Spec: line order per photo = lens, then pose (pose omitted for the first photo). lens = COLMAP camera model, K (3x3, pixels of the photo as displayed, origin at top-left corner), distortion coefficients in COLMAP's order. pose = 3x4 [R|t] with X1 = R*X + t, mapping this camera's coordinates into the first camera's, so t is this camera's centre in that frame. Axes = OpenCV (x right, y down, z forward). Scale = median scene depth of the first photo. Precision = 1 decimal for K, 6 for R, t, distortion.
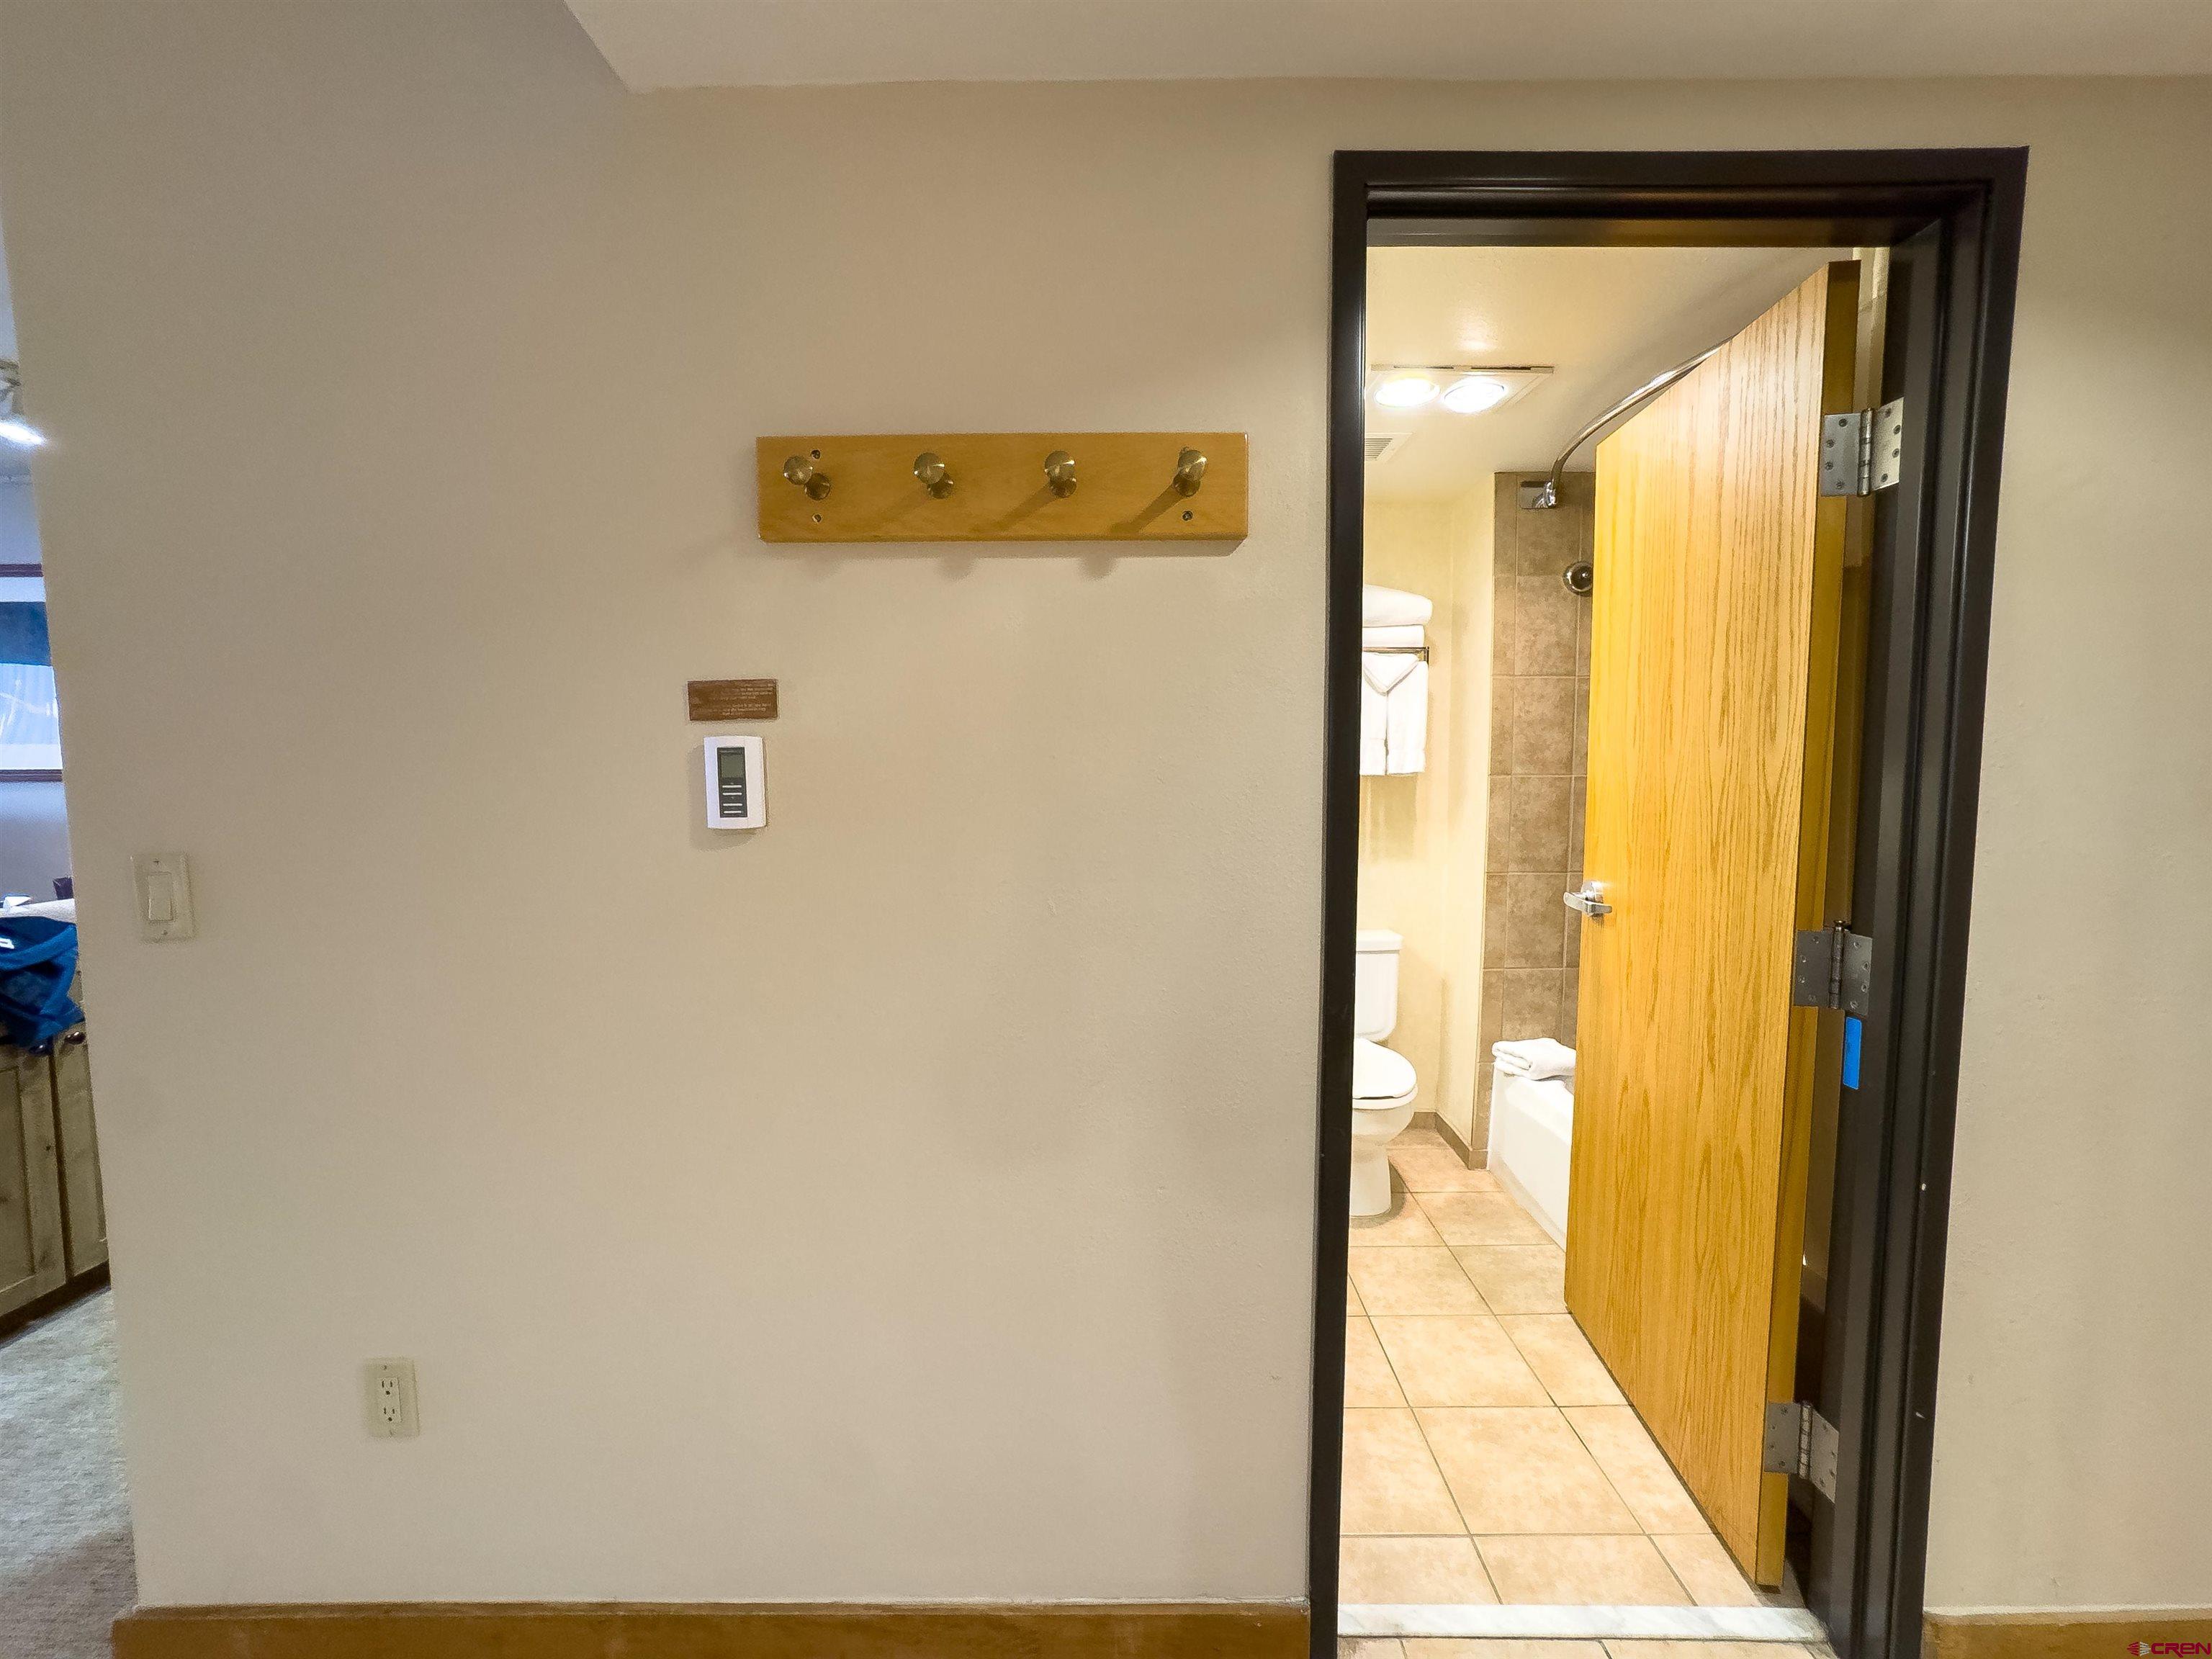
lens RADIAL K [[902.8, 0, 1106.0], [0, 902.8, 829.5], [0, 0, 1]] dist [-0.032980, 0.014055]
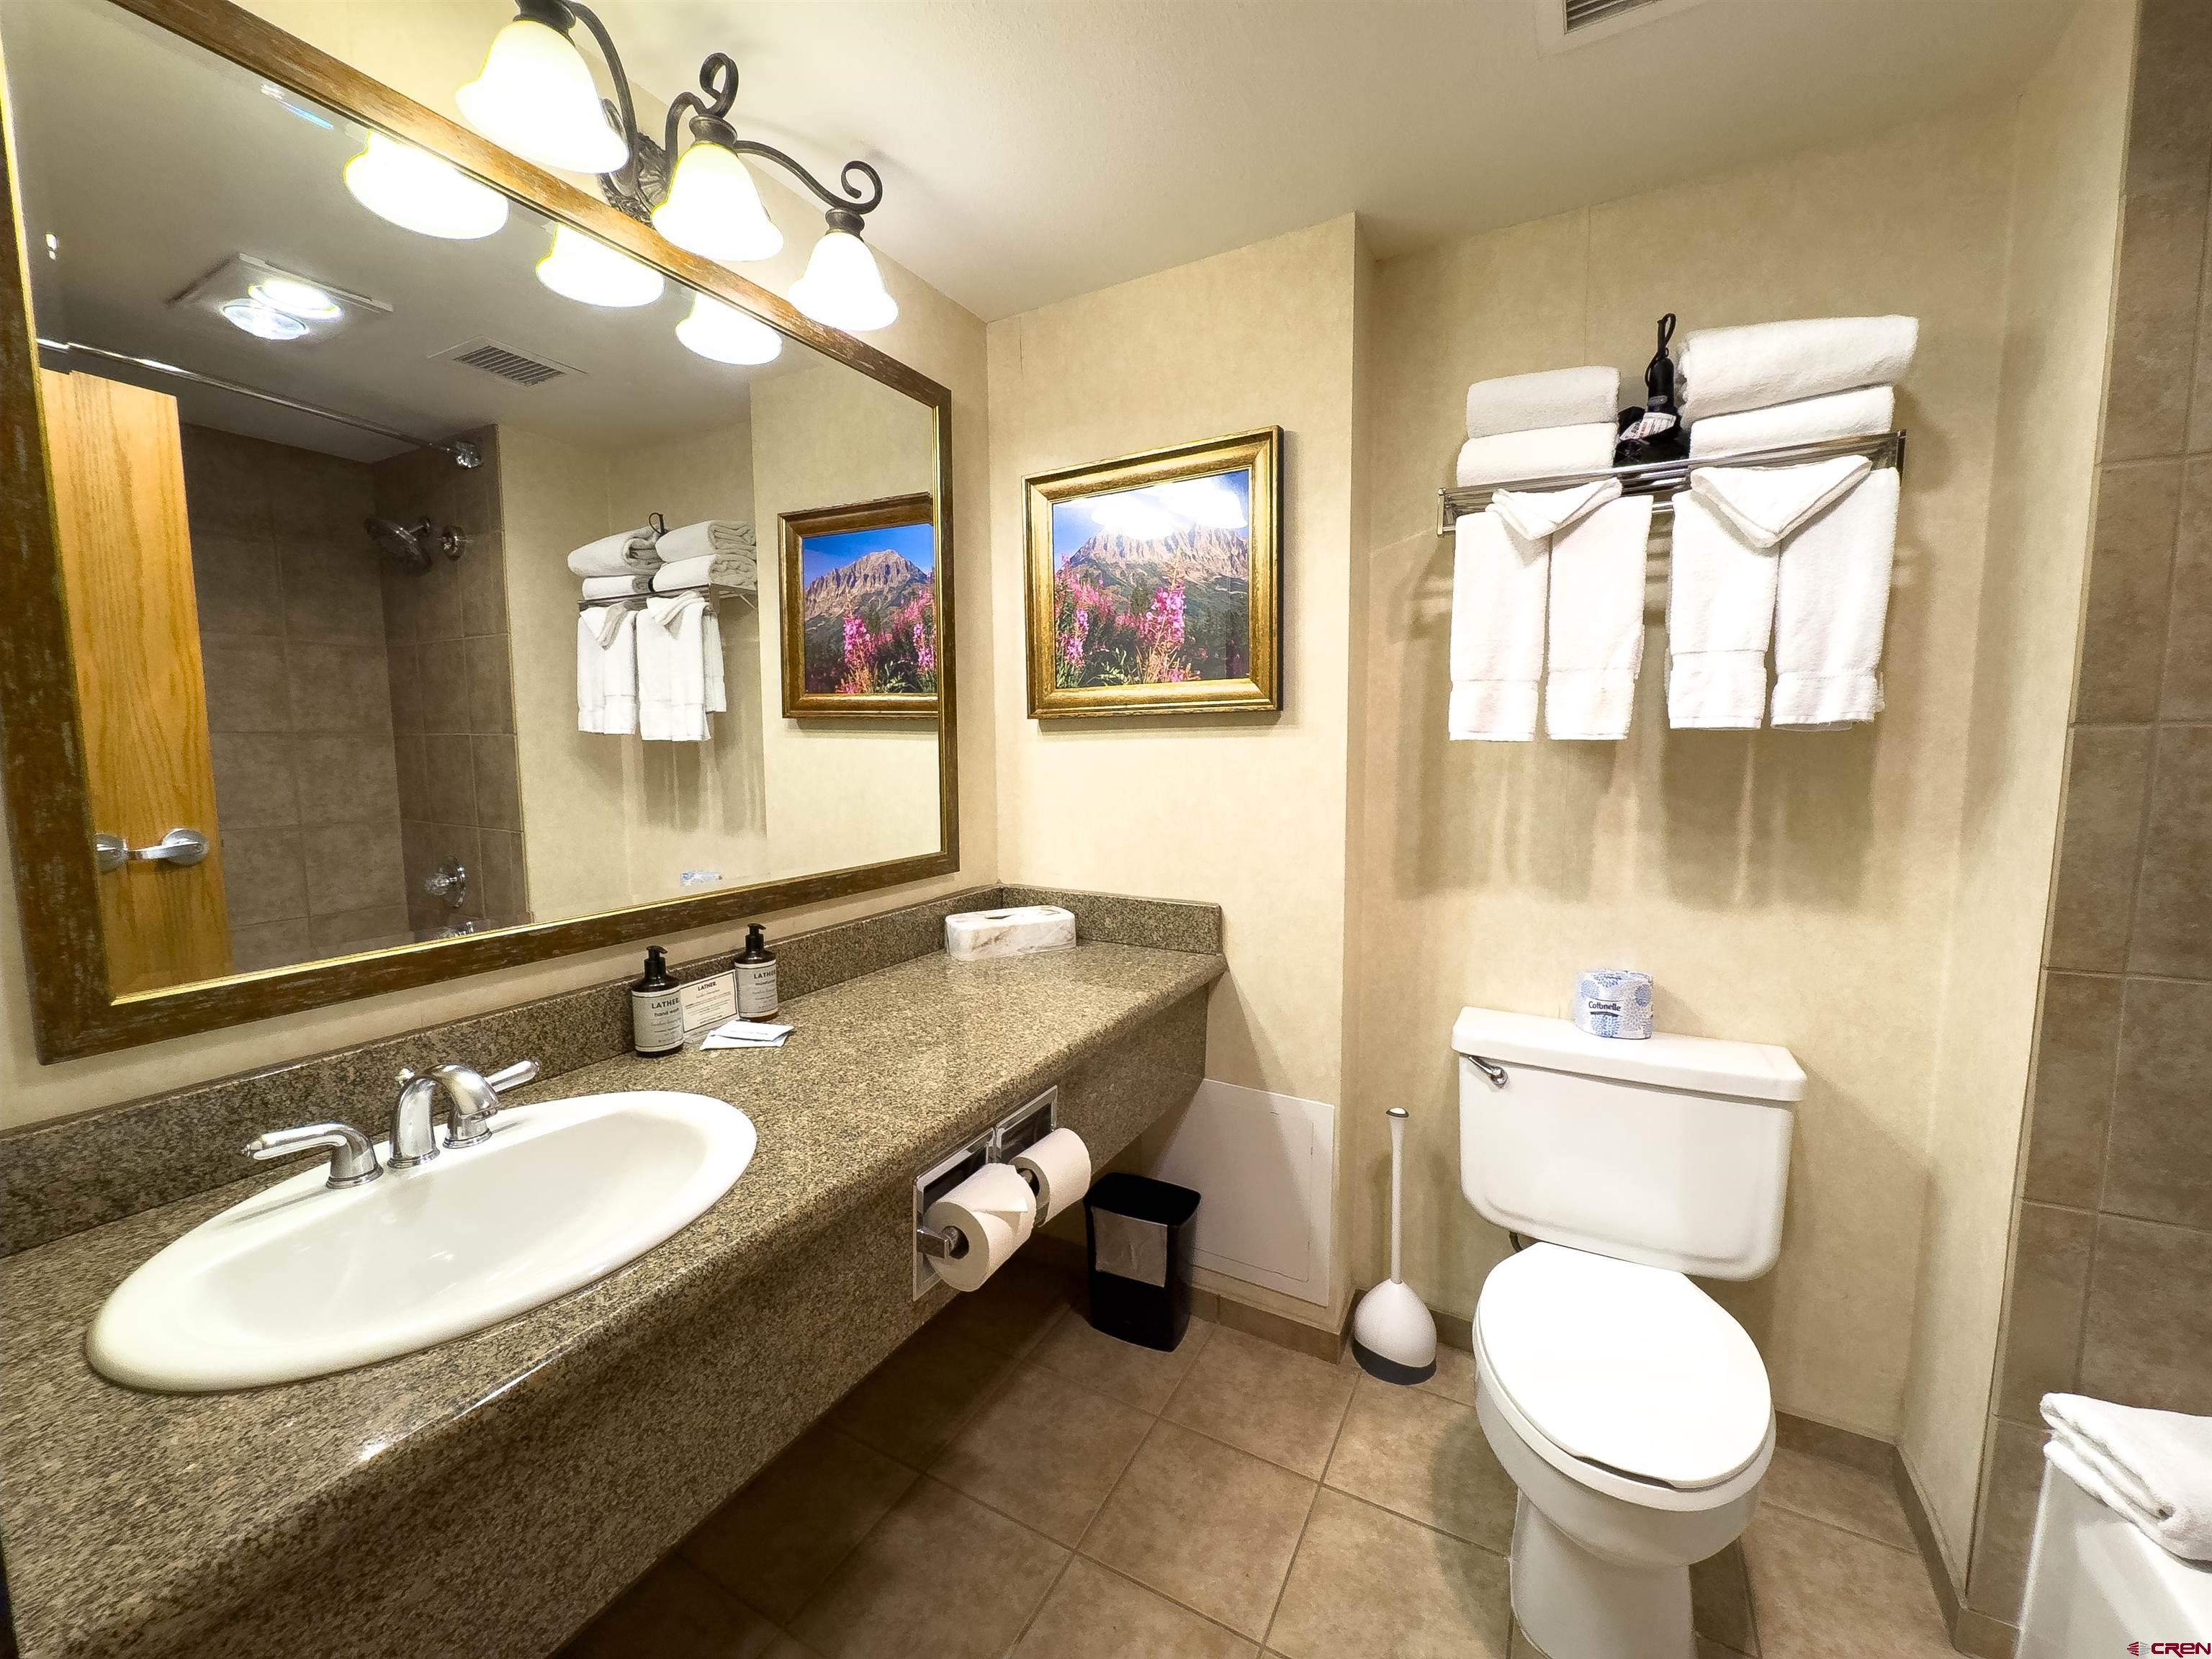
lens RADIAL K [[888.1, 0, 1106.0], [0, 888.1, 829.5], [0, 0, 1]] dist [-0.004089, 0.000246]
pose [[0.883772, 0.044810, -0.465767, 0.230116], [-0.033833, 0.998918, 0.031907, -0.011941], [0.466693, -0.012440, 0.884332, 0.449922]]
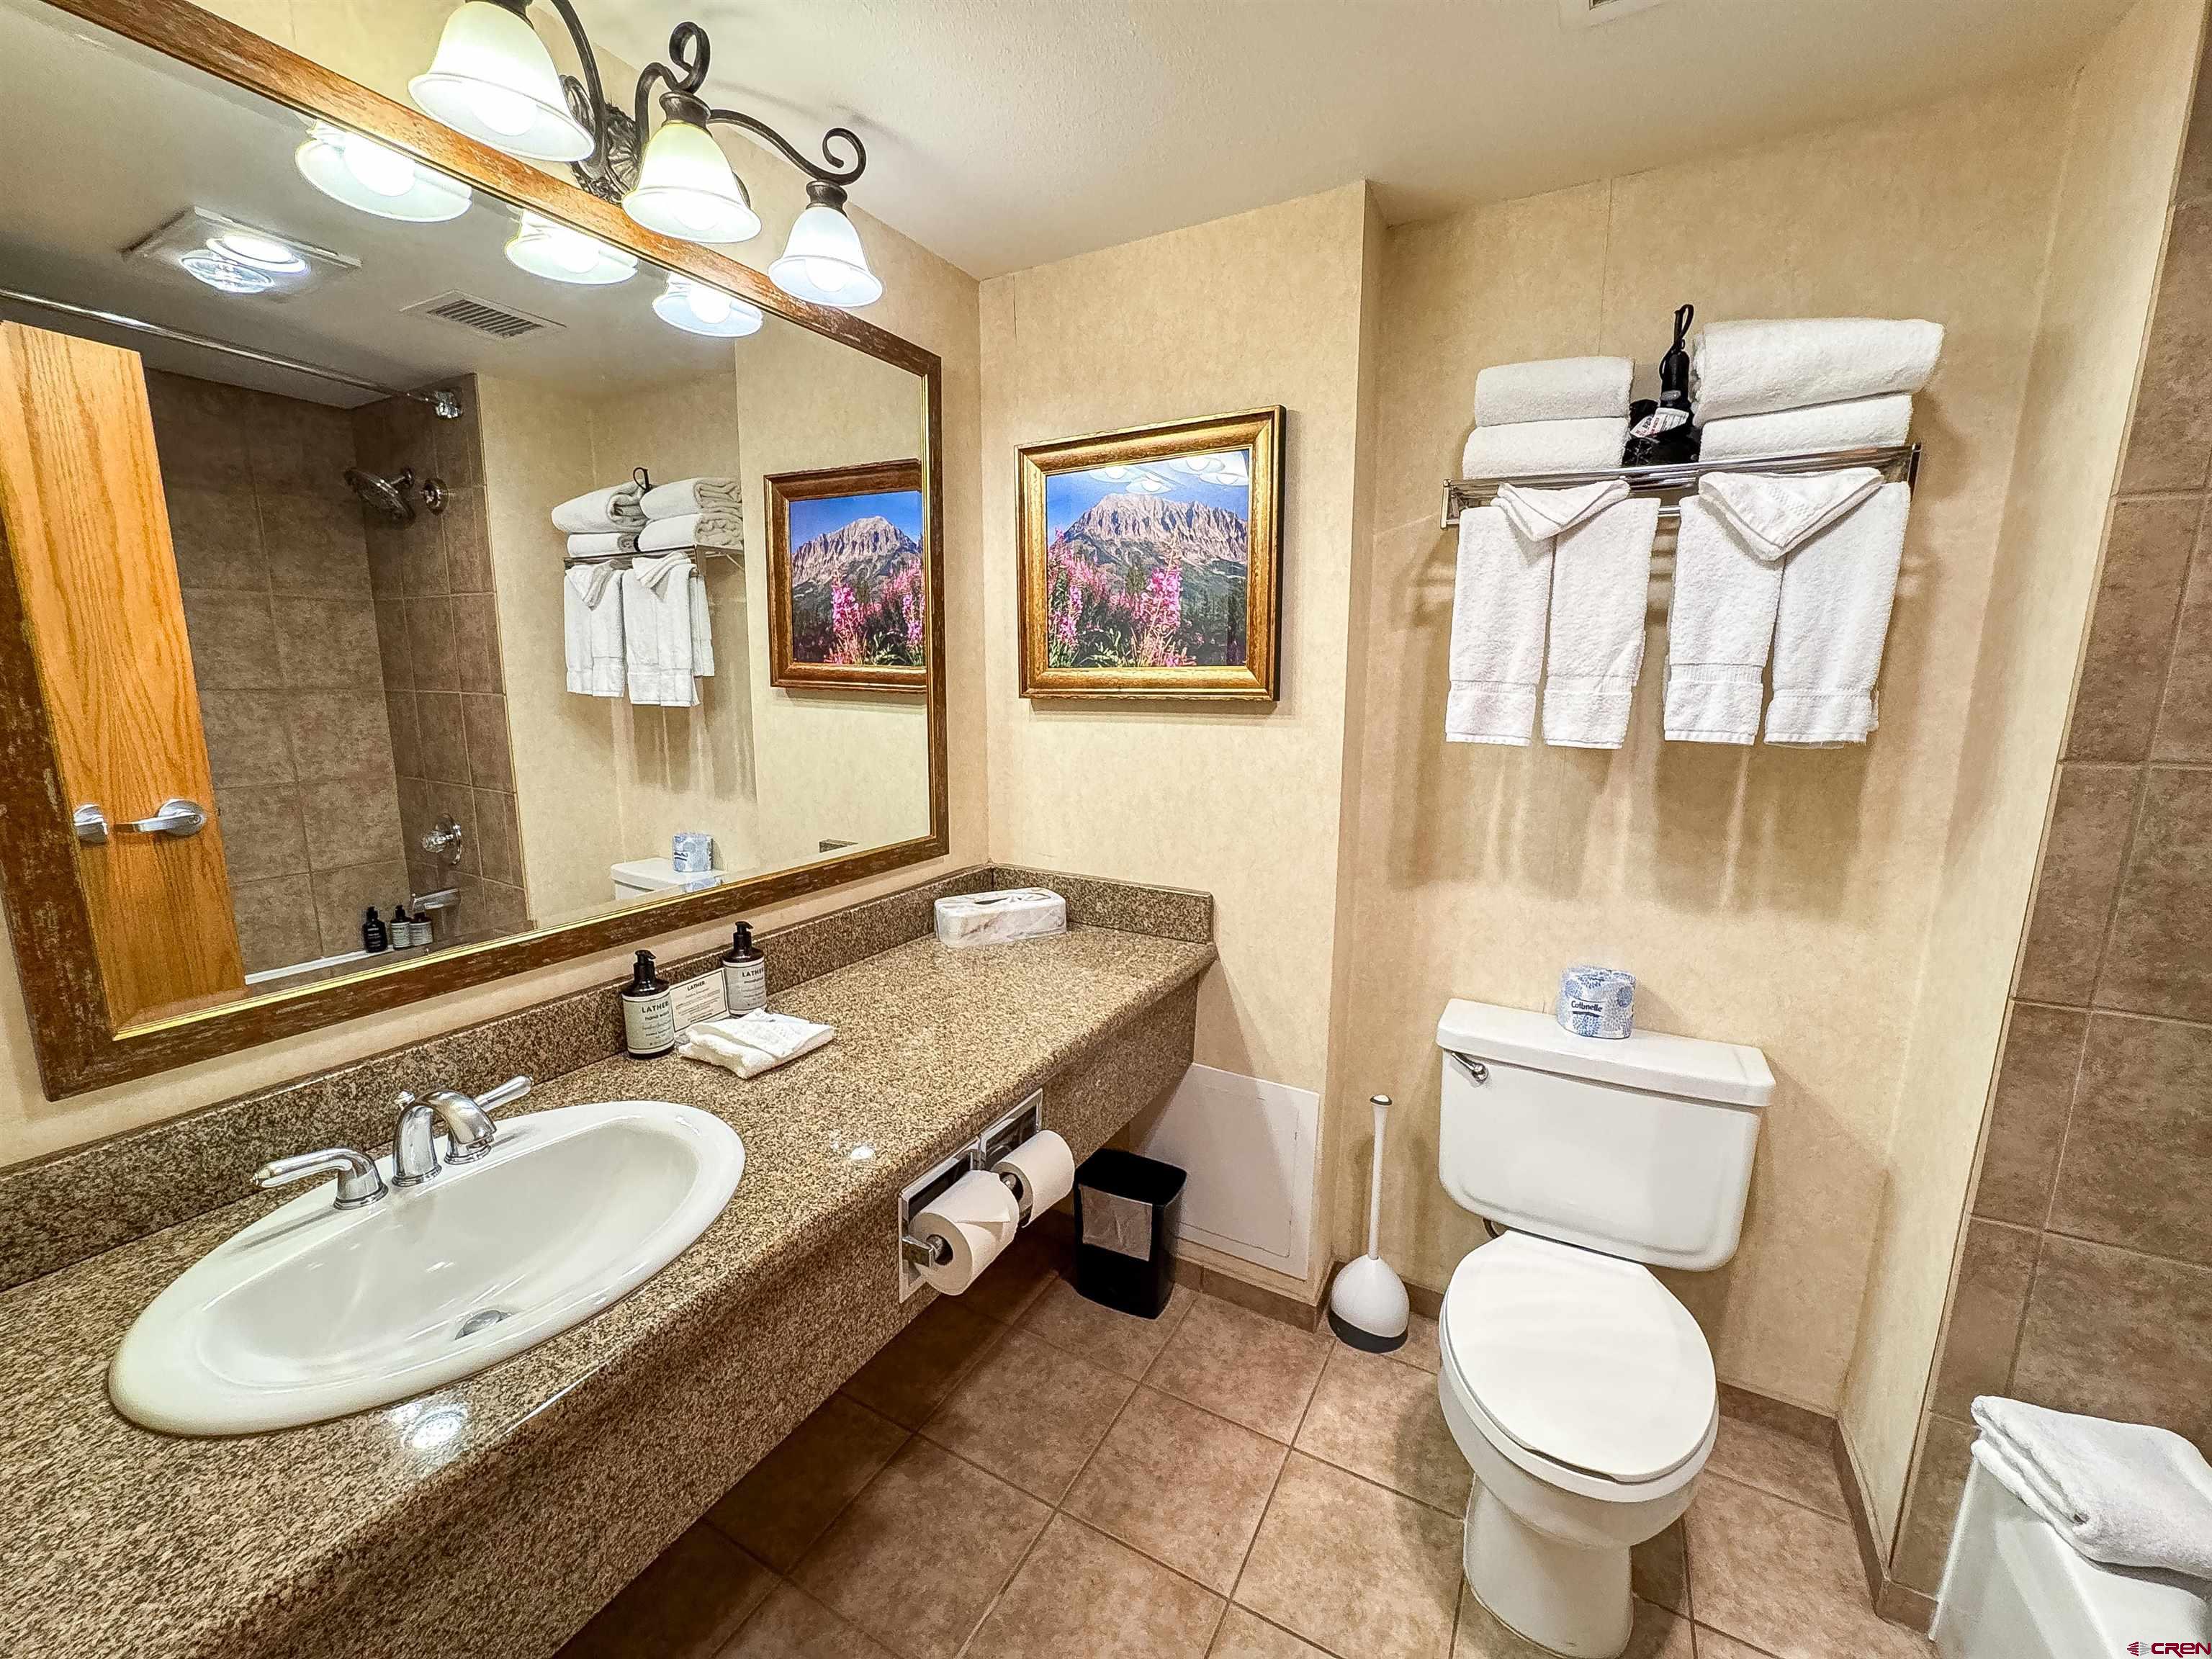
lens RADIAL K [[902.8, 0, 1106.0], [0, 902.8, 829.5], [0, 0, 1]] dist [-0.032980, 0.014055]
pose [[0.882006, 0.091335, -0.462303, 0.235498], [-0.046135, 0.993061, 0.108175, -0.052032], [0.468975, -0.074083, 0.880099, 0.452613]]
